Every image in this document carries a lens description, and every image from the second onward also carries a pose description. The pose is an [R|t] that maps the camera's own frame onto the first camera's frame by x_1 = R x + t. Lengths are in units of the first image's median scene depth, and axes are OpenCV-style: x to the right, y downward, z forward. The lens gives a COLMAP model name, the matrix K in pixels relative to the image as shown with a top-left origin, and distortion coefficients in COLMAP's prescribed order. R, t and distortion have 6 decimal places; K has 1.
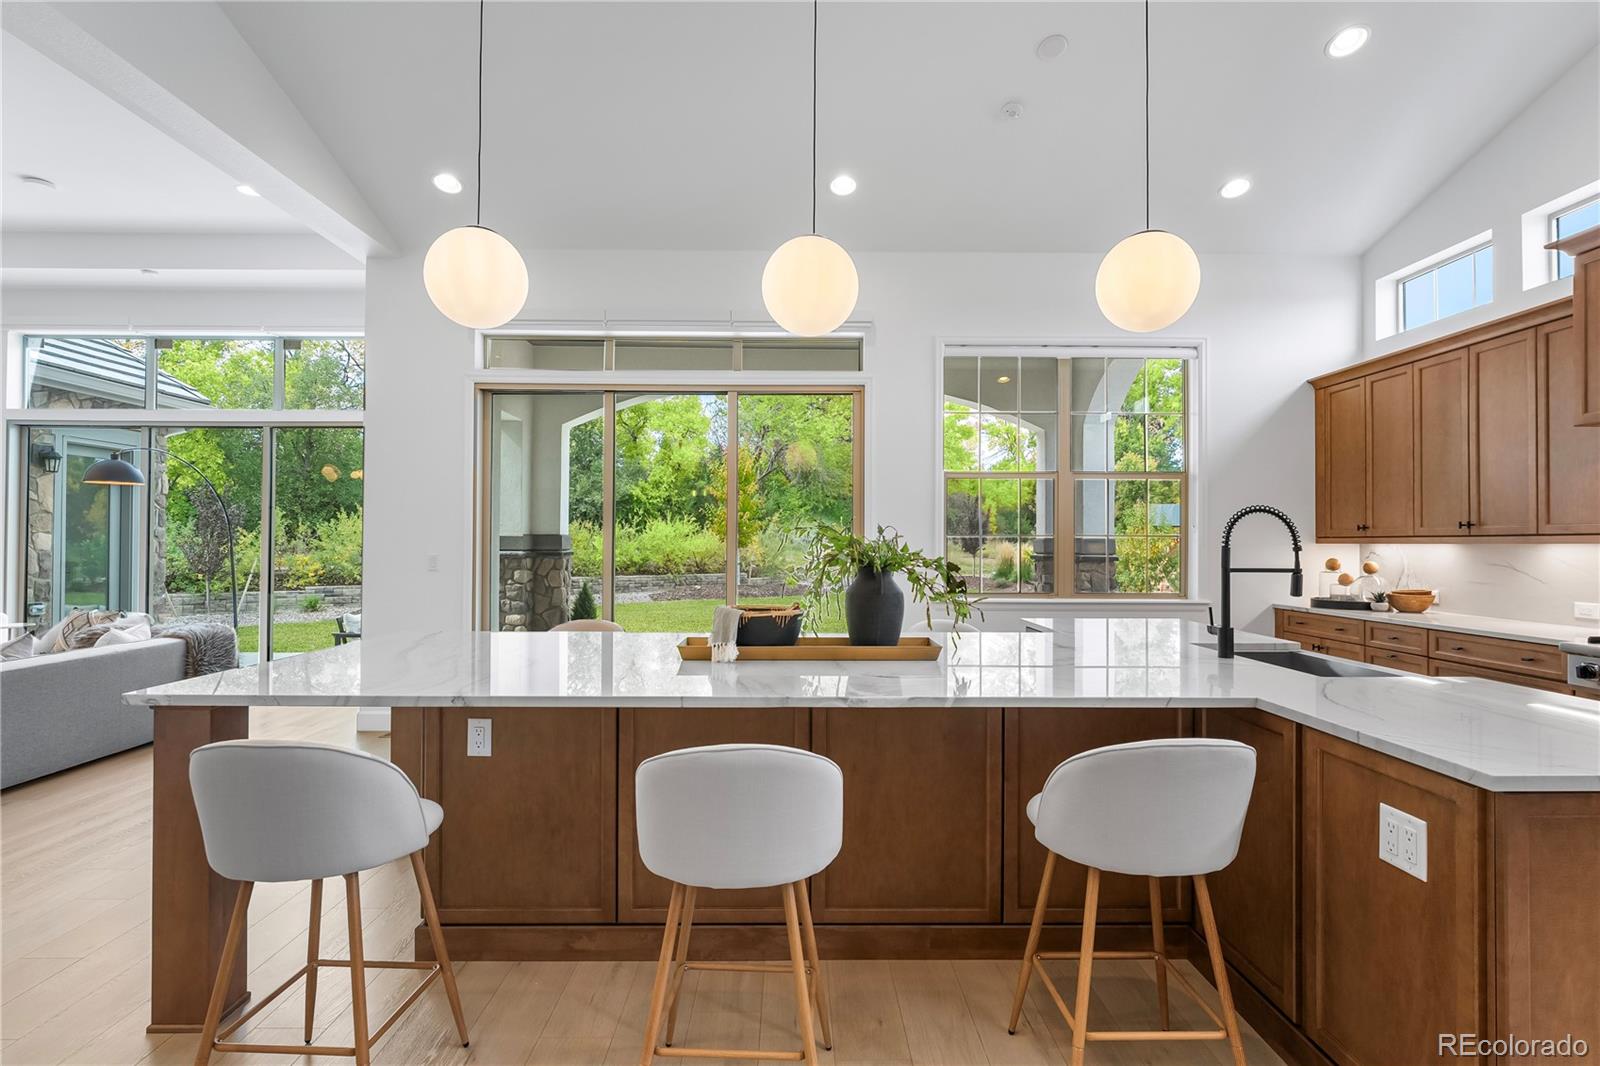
lens RADIAL K [[773.2, 0, 800.0], [0, 773.2, 533.0], [0, 0, 1]] dist [-0.014211, 0.000643]
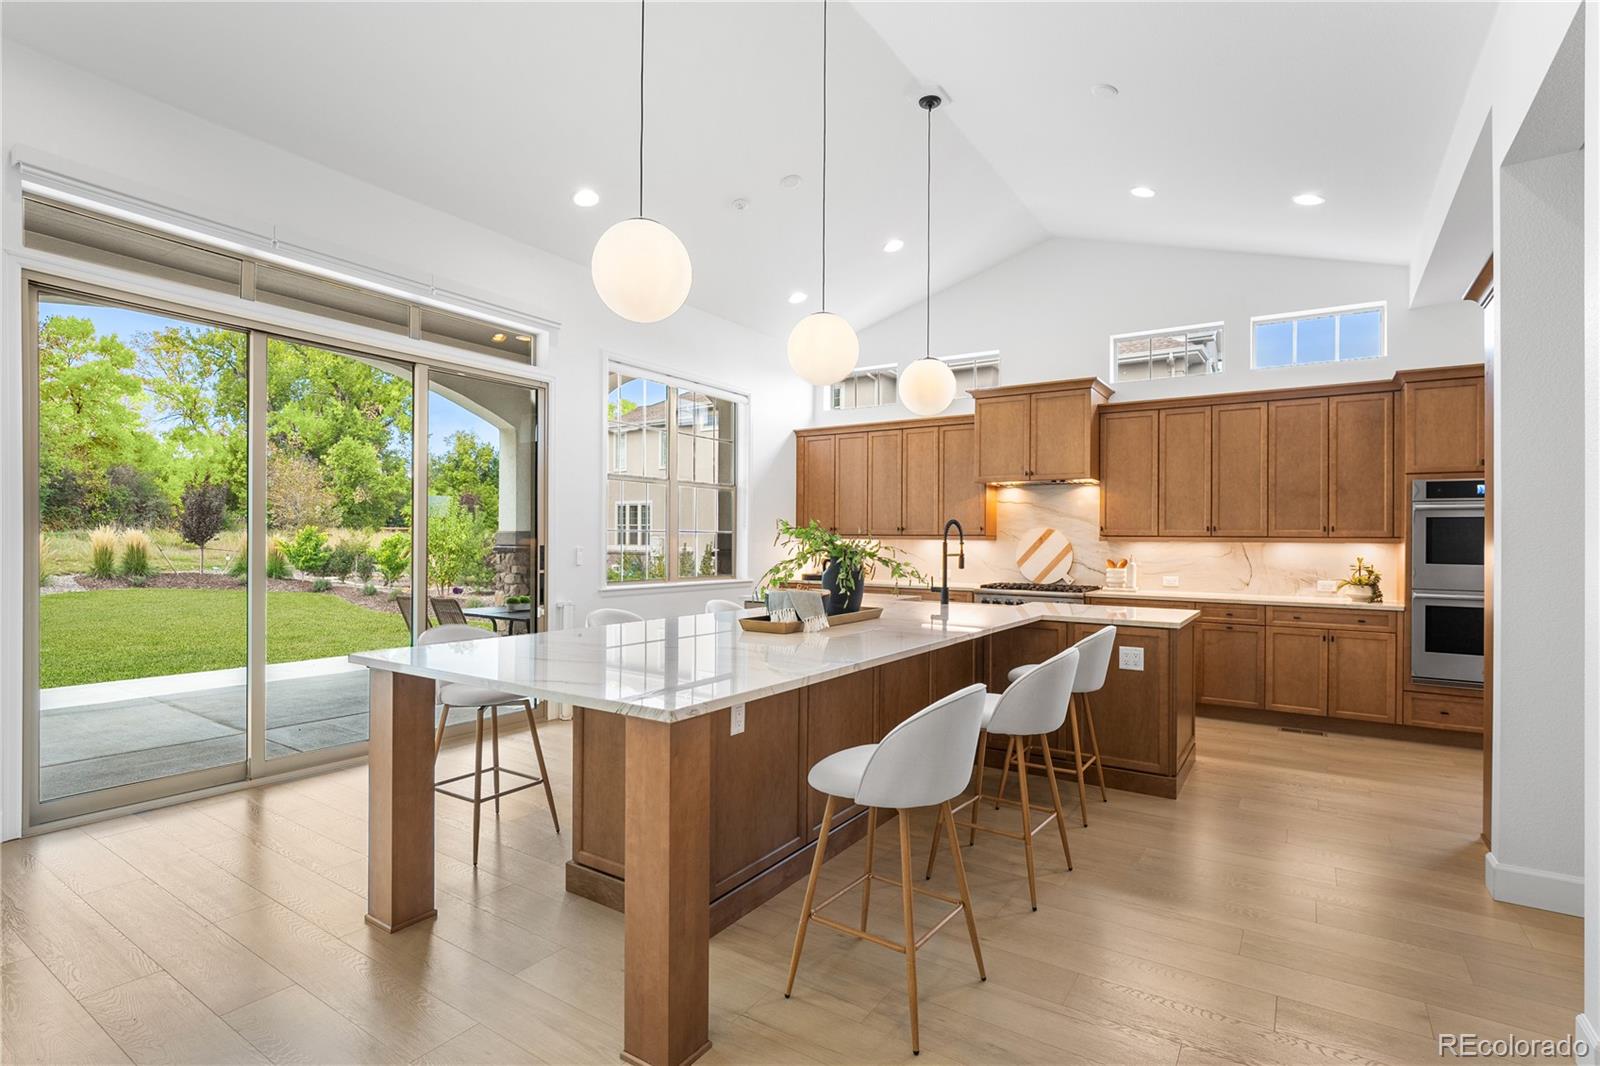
lens RADIAL K [[762.3, 0, 808.1], [0, 762.3, 529.9], [0, 0, 1]] dist [0.023915, 0.000455]
pose [[0.553889, 0.012041, 0.832504, -0.518553], [-0.019574, 0.999807, -0.001437, -0.000950], [-0.832361, -0.015499, 0.554018, 0.128261]]
